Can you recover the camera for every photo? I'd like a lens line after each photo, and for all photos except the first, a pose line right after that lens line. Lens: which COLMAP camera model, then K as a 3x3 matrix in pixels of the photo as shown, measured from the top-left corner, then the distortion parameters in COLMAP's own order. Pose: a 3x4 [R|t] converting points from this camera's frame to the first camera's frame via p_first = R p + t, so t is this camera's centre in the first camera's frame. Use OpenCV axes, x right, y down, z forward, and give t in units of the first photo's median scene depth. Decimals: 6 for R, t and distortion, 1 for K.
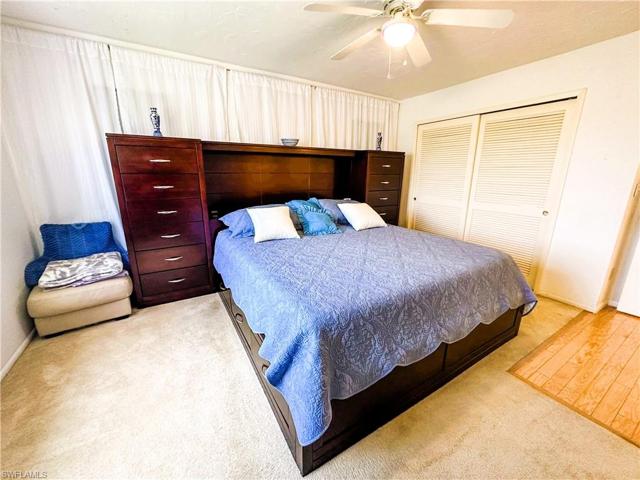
lens RADIAL K [[256.9, 0, 320.1], [0, 256.9, 255.1], [0, 0, 1]] dist [-0.031511, 0.000016]
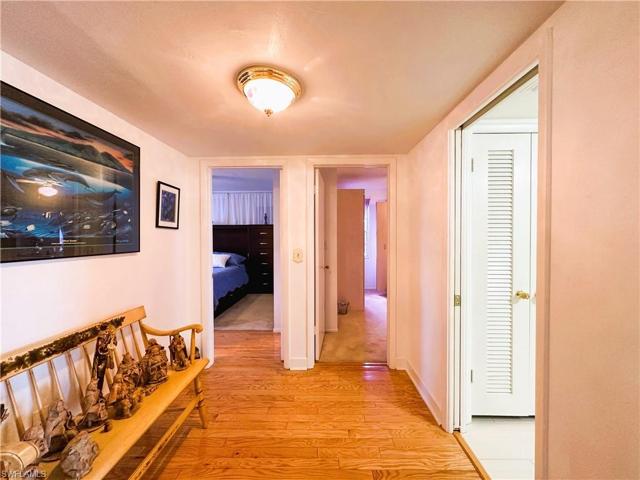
lens RADIAL K [[260.4, 0, 326.2], [0, 260.4, 238.5], [0, 0, 1]] dist [-0.003117, 0.000023]
pose [[0.855005, 0.017941, -0.518310, 1.701823], [-0.144014, 0.968310, -0.204047, -0.030700], [0.498224, 0.249105, 0.830494, -0.222980]]
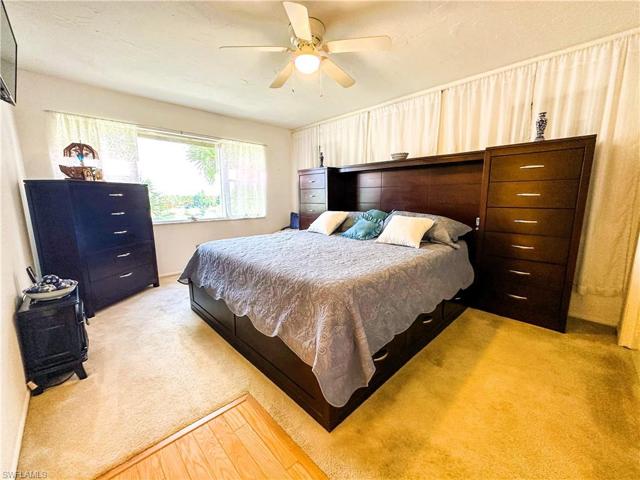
lens RADIAL K [[260.4, 0, 326.2], [0, 260.4, 238.5], [0, 0, 1]] dist [-0.003117, 0.000023]
pose [[0.228326, 0.165610, -0.959396, 0.883862], [-0.255658, 0.961043, 0.105050, -0.139530], [0.939418, 0.221292, 0.261770, 0.477674]]
